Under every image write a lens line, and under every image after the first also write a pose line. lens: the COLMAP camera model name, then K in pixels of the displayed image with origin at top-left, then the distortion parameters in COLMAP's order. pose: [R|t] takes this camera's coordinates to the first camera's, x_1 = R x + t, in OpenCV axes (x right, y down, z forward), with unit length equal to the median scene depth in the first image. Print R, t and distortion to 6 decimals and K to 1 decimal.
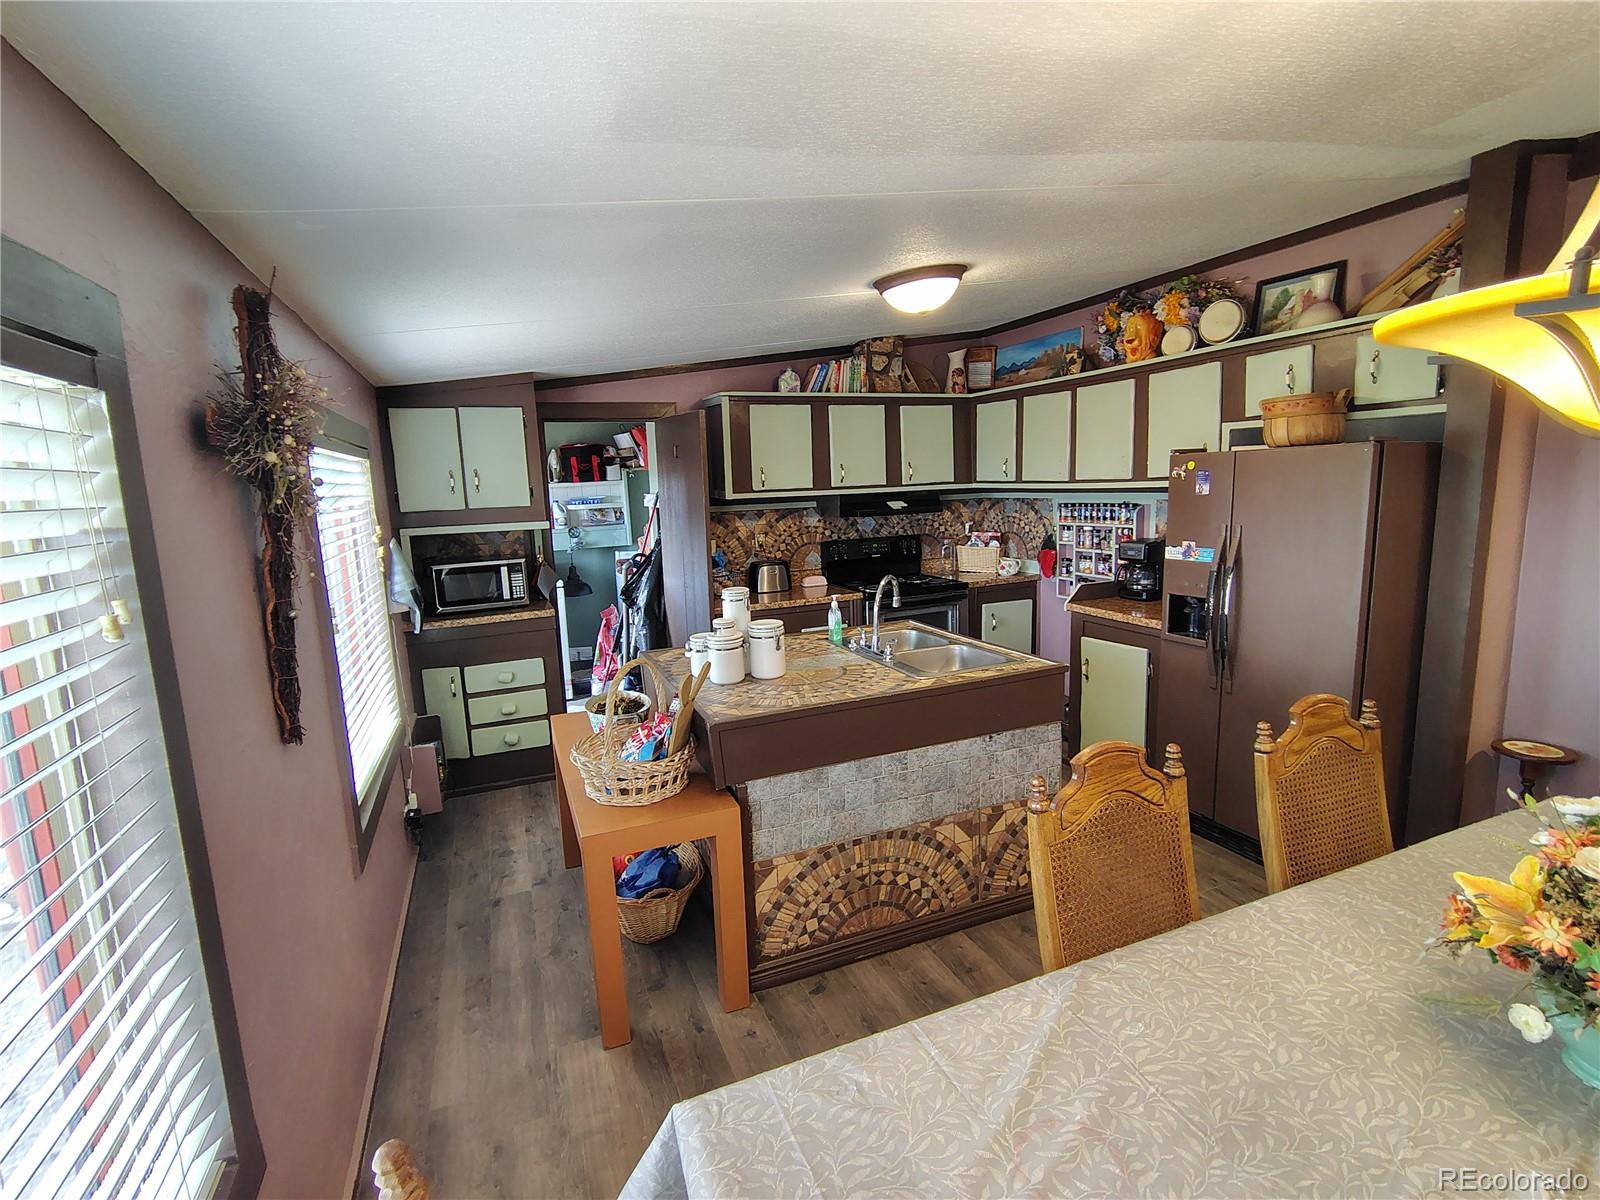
lens RADIAL K [[747.9, 0, 794.2], [0, 747.9, 603.5], [0, 0, 1]] dist [-0.011474, 0.005364]
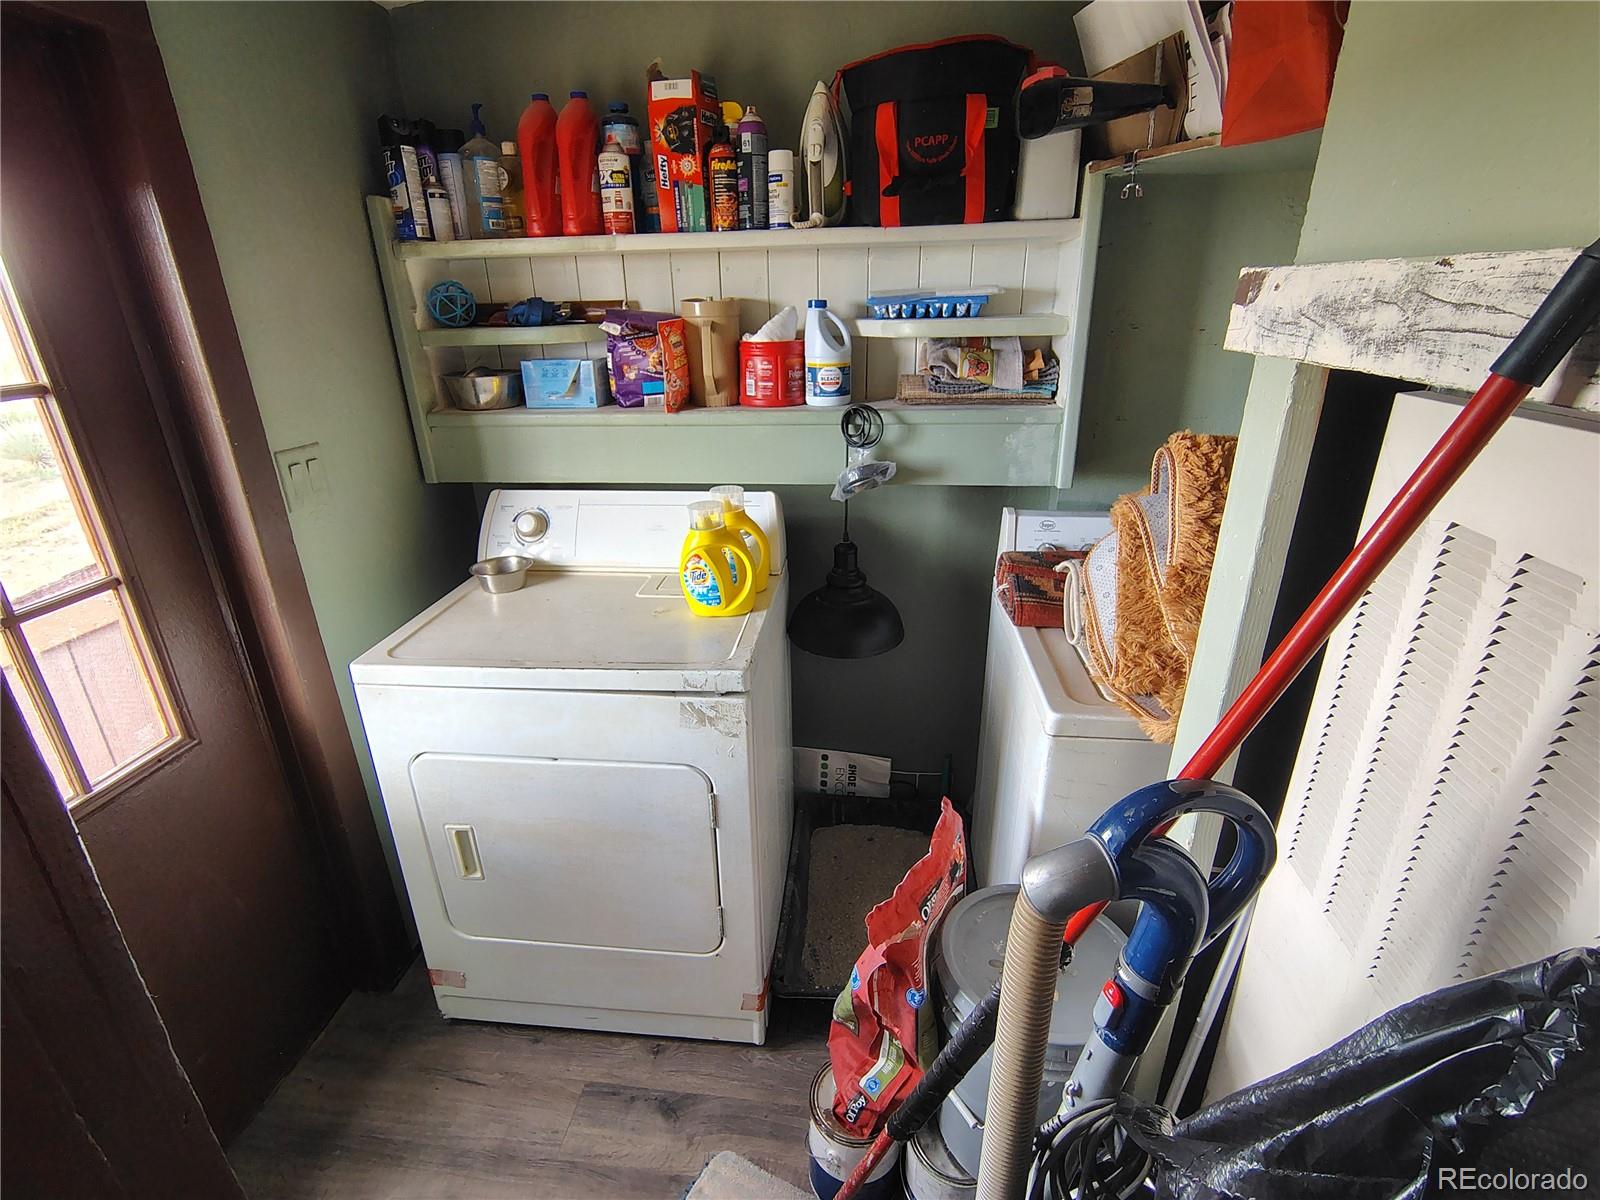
lens RADIAL K [[747.9, 0, 801.2], [0, 747.9, 599.8], [0, 0, 1]] dist [-0.011474, 0.005364]
pose [[0.881858, 0.195142, -0.429240, -0.189017], [-0.093085, 0.964475, 0.247232, -0.101106], [0.462236, -0.178067, 0.868694, 0.756282]]
